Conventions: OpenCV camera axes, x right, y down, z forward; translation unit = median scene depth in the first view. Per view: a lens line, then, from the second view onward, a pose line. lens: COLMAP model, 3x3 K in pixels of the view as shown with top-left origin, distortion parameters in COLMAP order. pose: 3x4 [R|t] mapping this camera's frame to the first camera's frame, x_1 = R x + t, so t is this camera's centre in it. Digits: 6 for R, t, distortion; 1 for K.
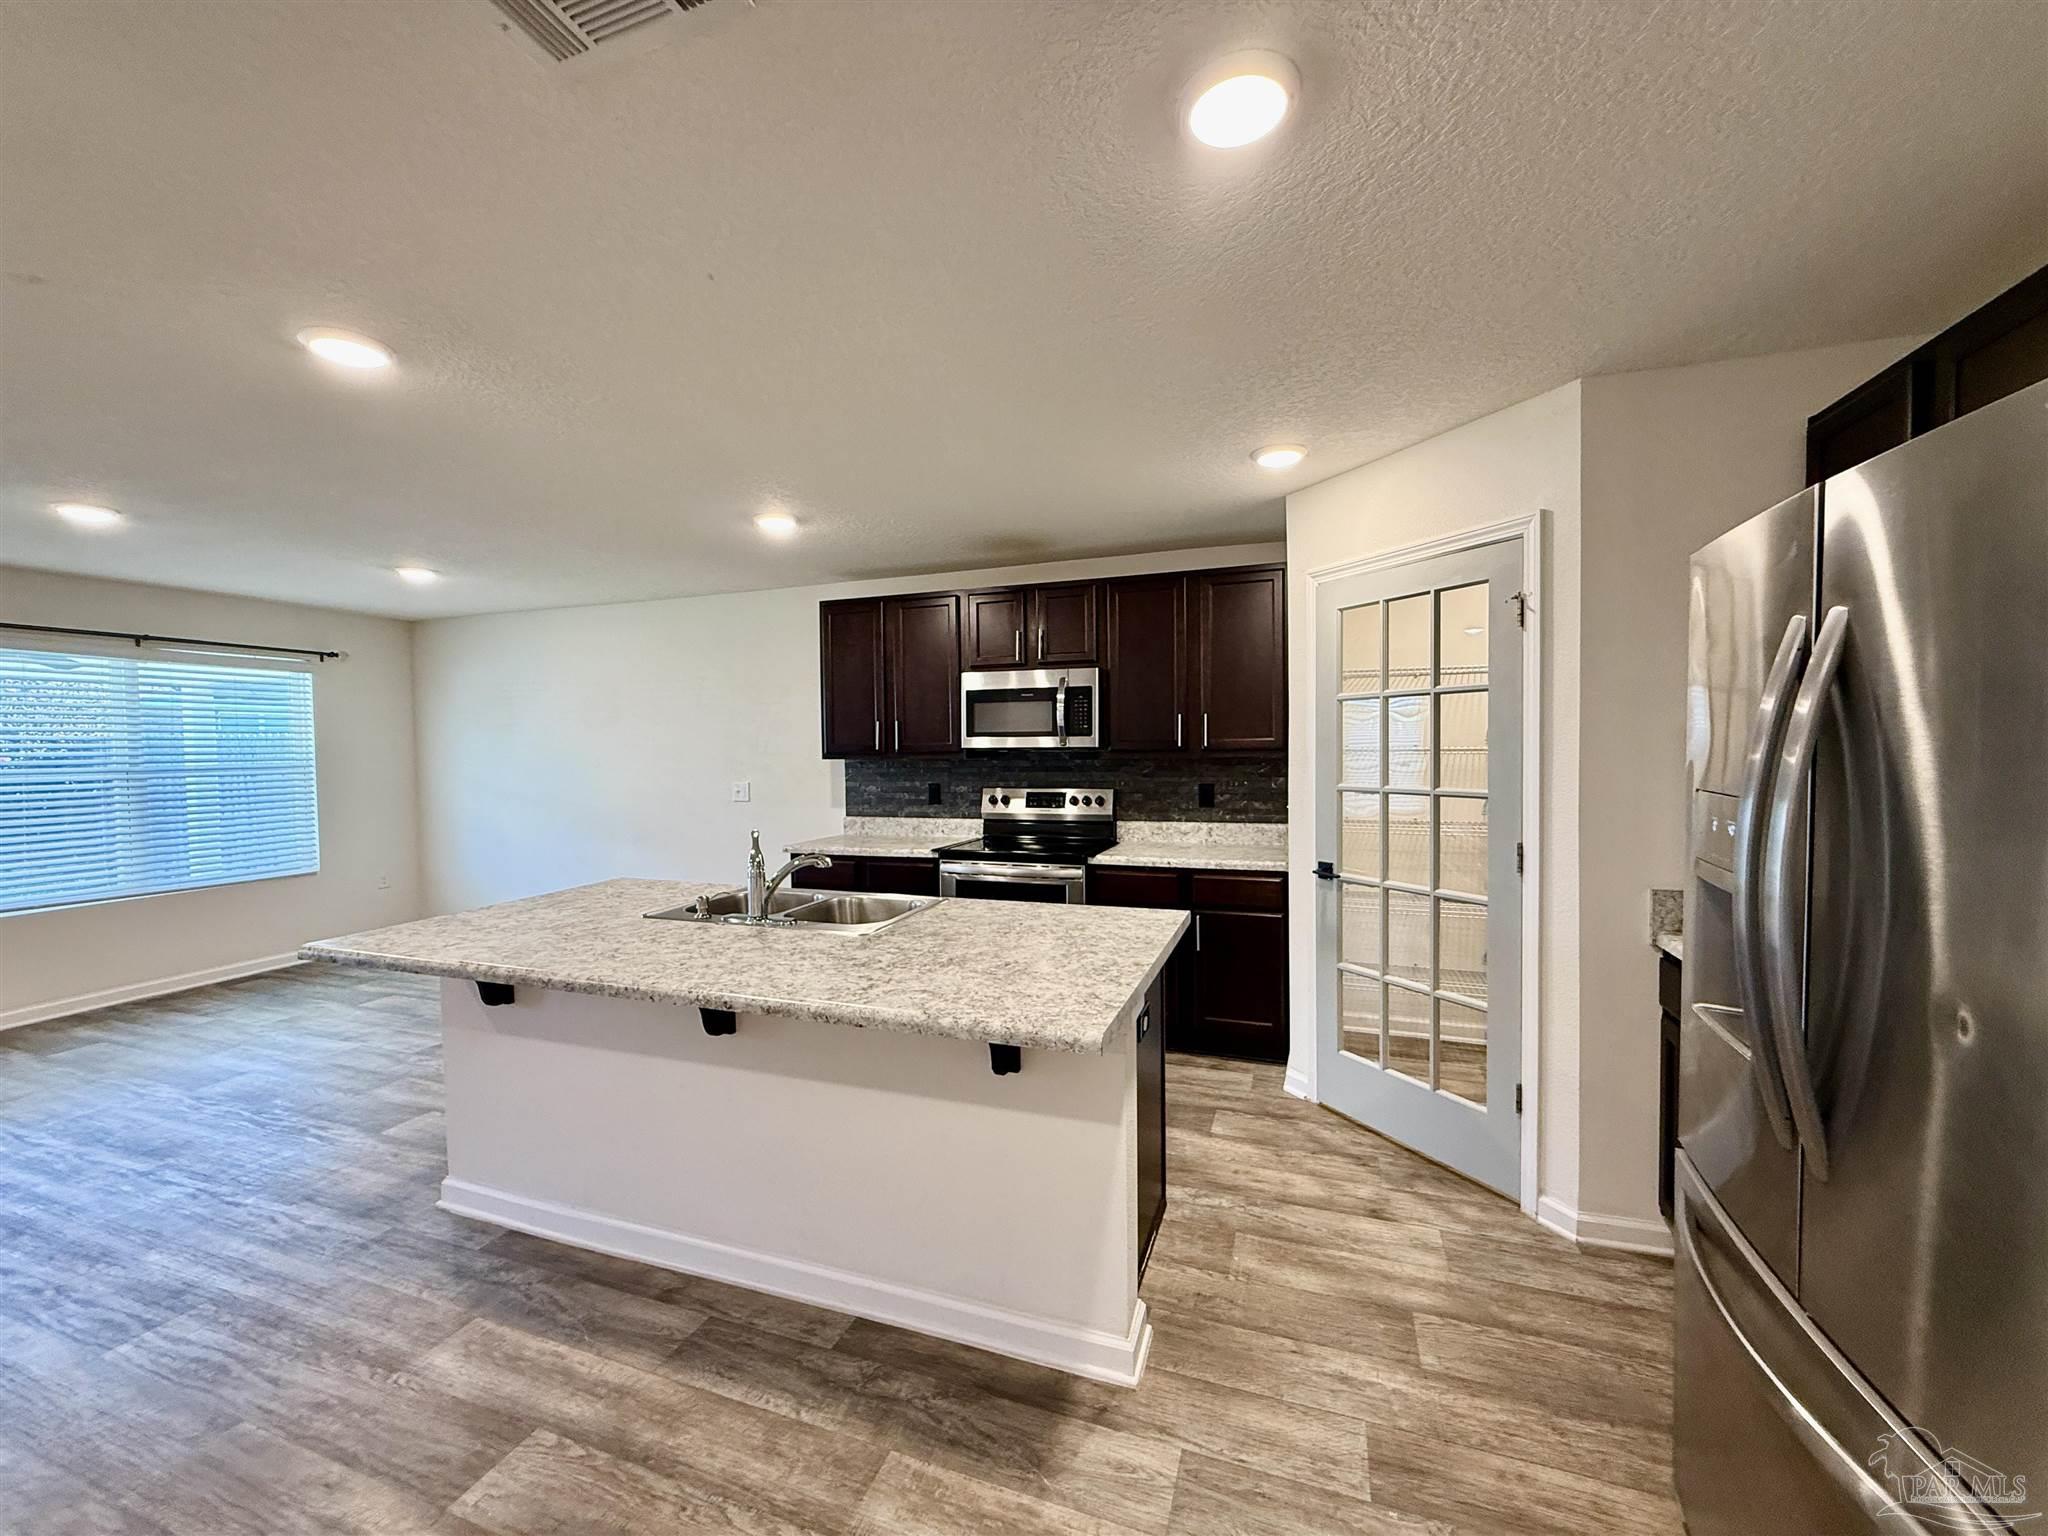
lens RADIAL K [[815.1, 0, 1022.6], [0, 815.1, 768.7], [0, 0, 1]] dist [-0.001226, 0.000657]
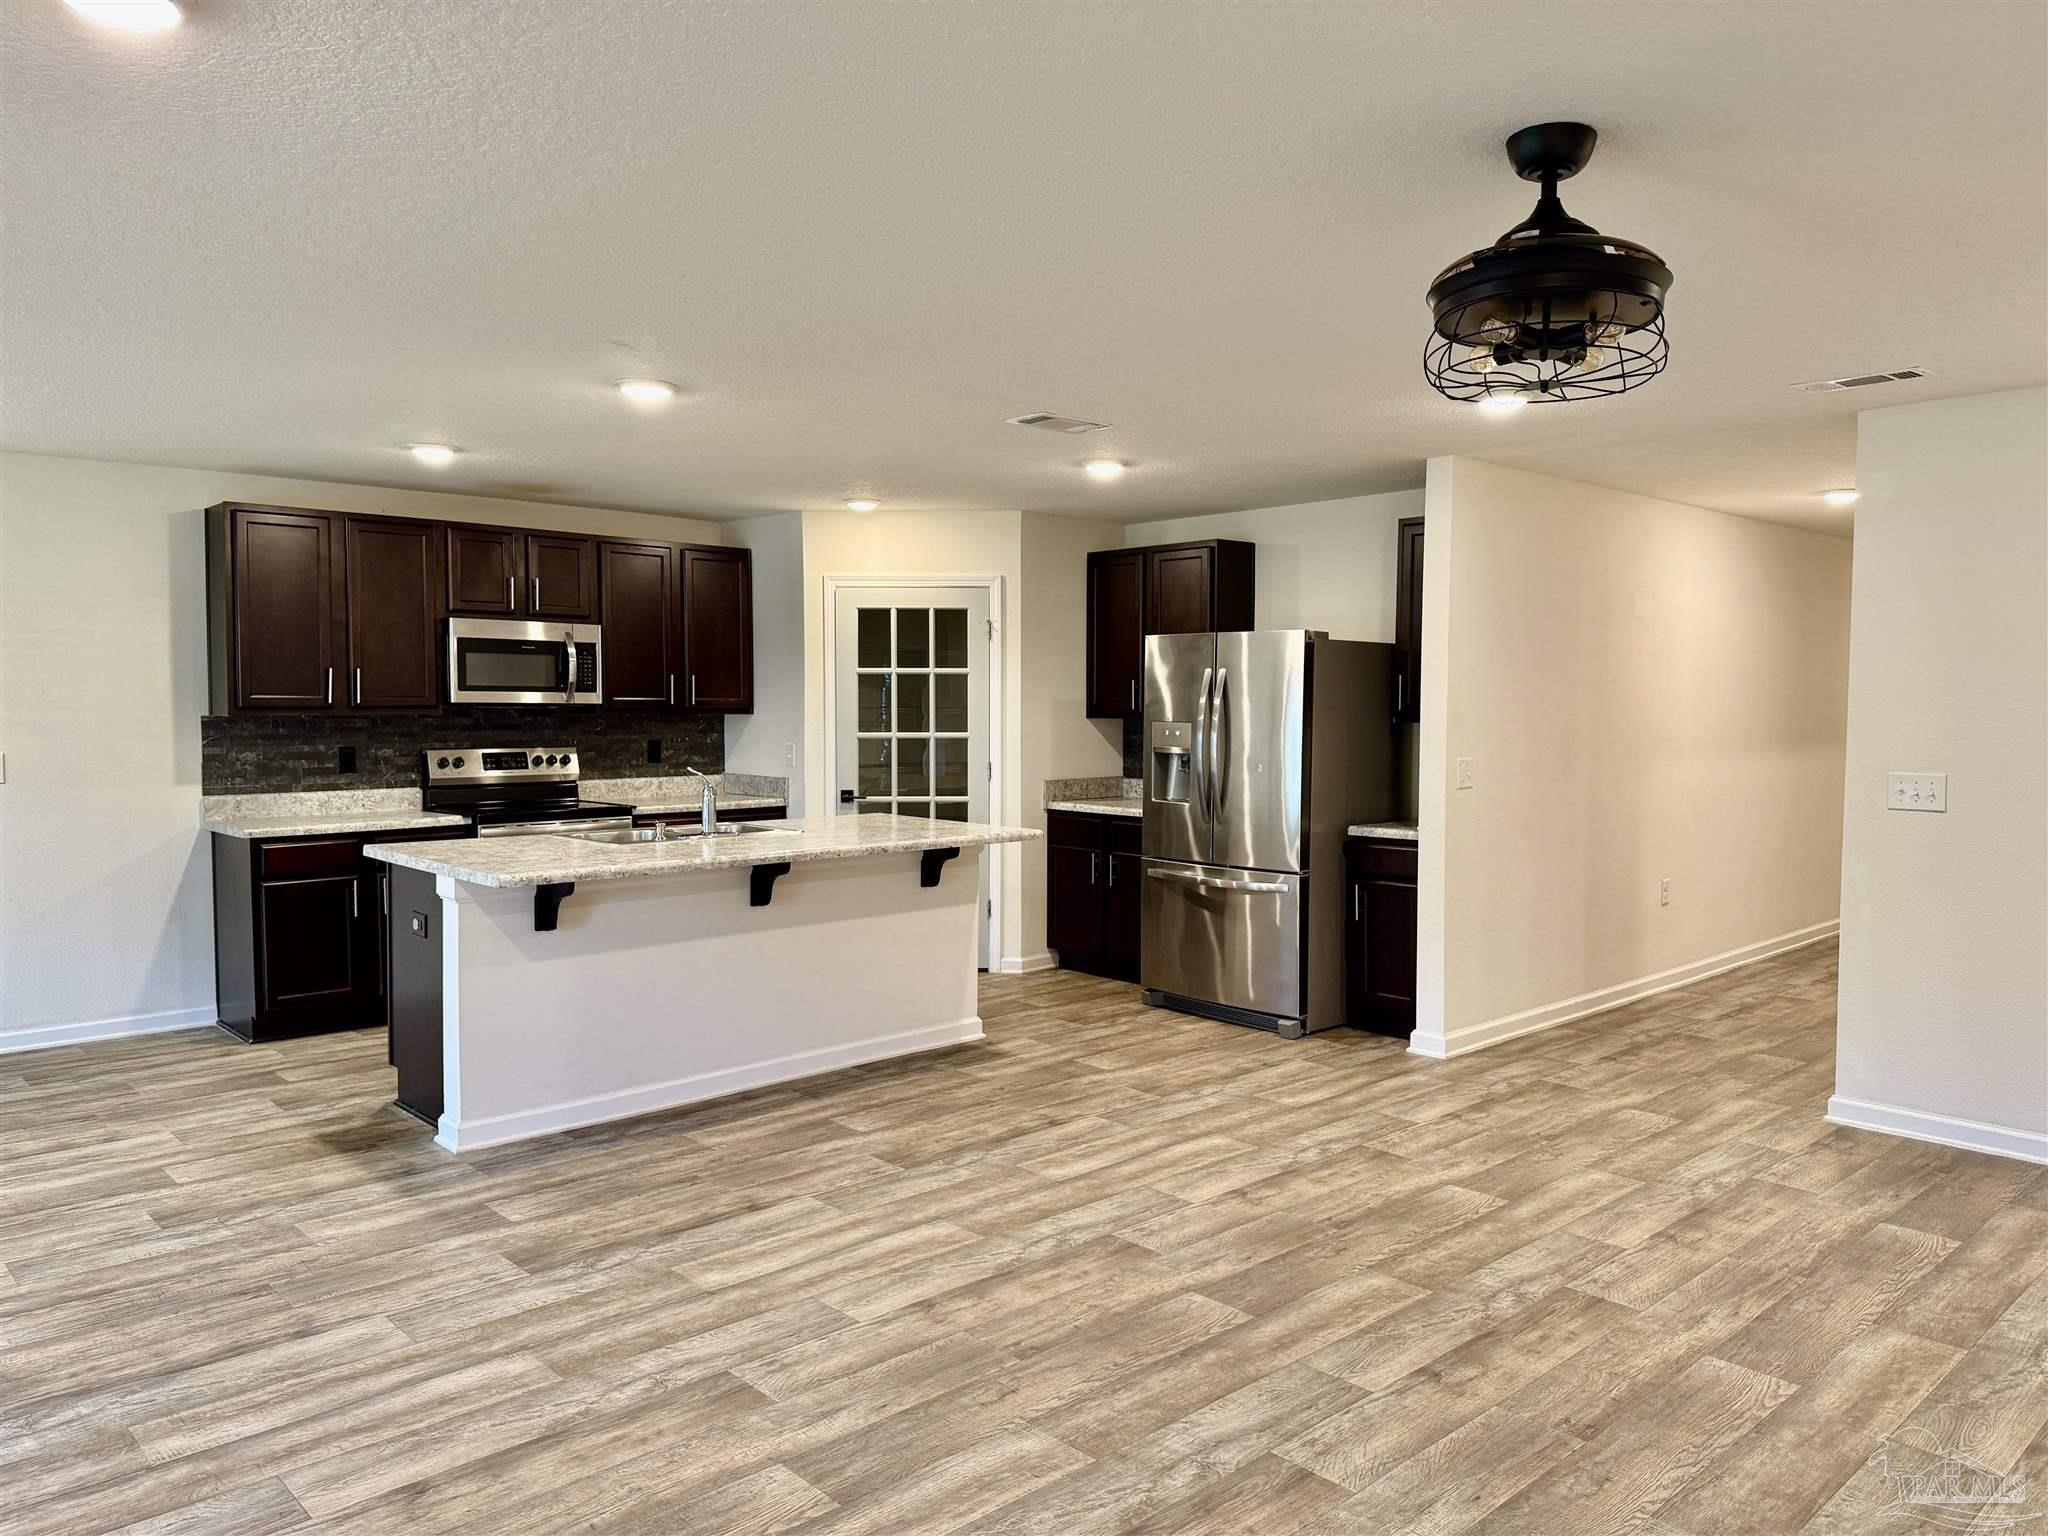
lens RADIAL K [[1435.0, 0, 1028.9], [0, 1435.0, 767.6], [0, 0, 1]] dist [0.052650, -0.066348]
pose [[0.448977, -0.026981, 0.893136, -1.895070], [0.017983, 0.999614, 0.021158, 0.036071], [-0.893362, 0.006562, 0.449289, -0.415719]]
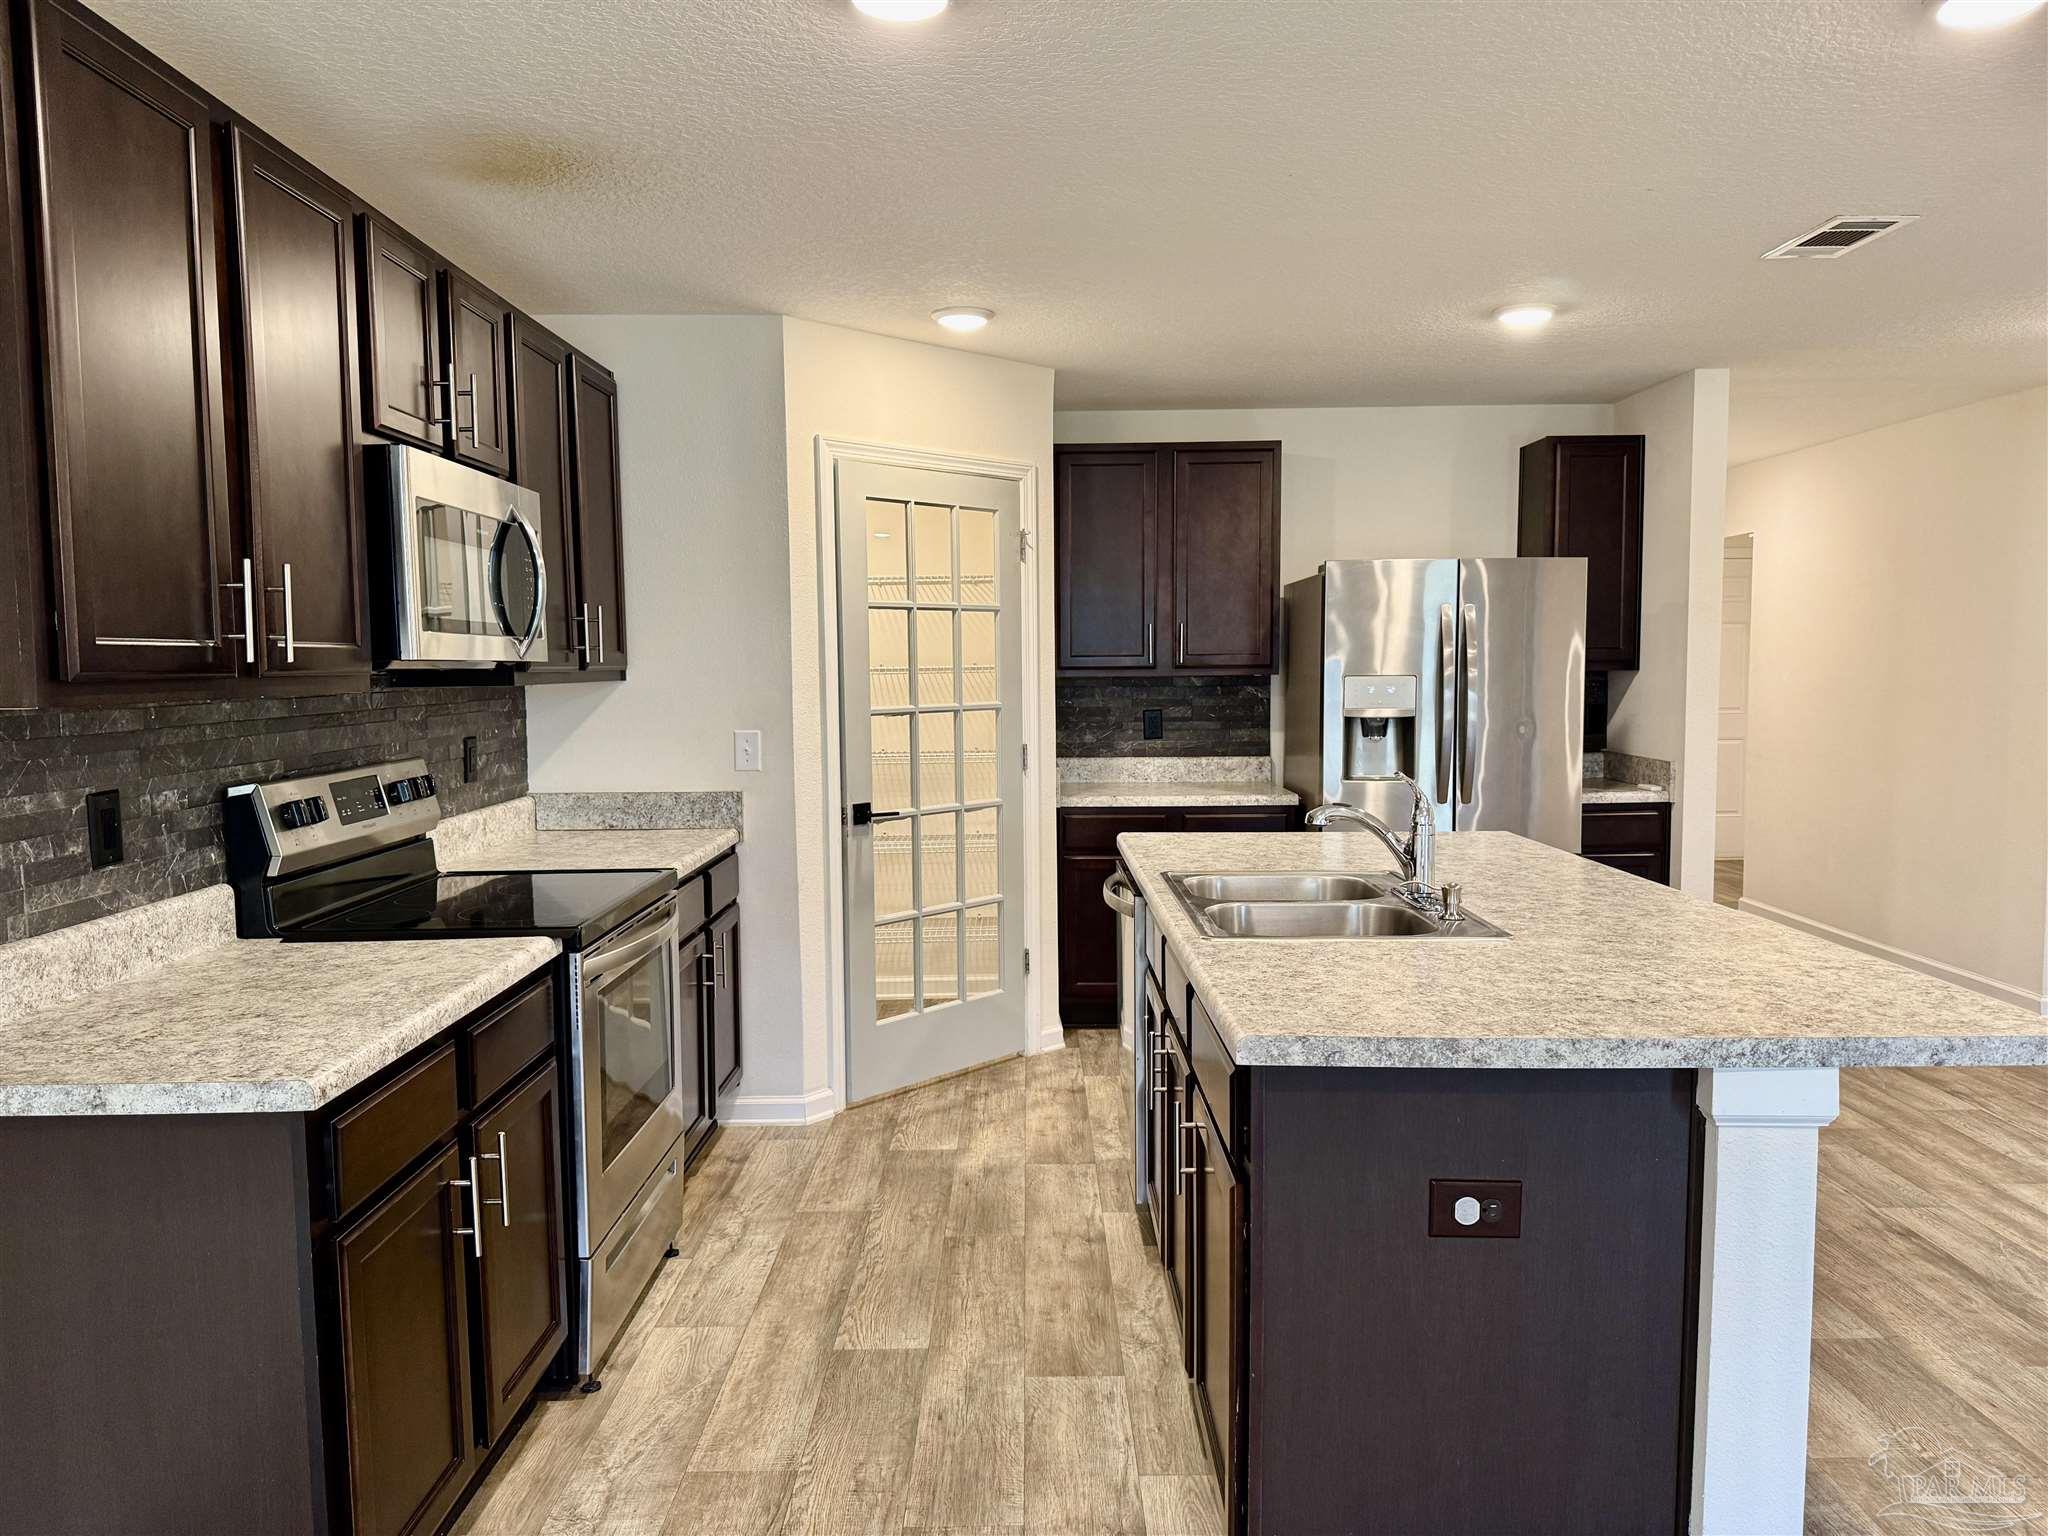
lens RADIAL K [[1435.0, 0, 1029.0], [0, 1435.0, 761.5], [0, 0, 1]] dist [0.052650, -0.066348]
pose [[-0.345053, -0.048726, 0.937318, -1.195216], [0.044350, 0.996690, 0.068139, -0.020483], [-0.937535, 0.065082, -0.341750, 1.535376]]
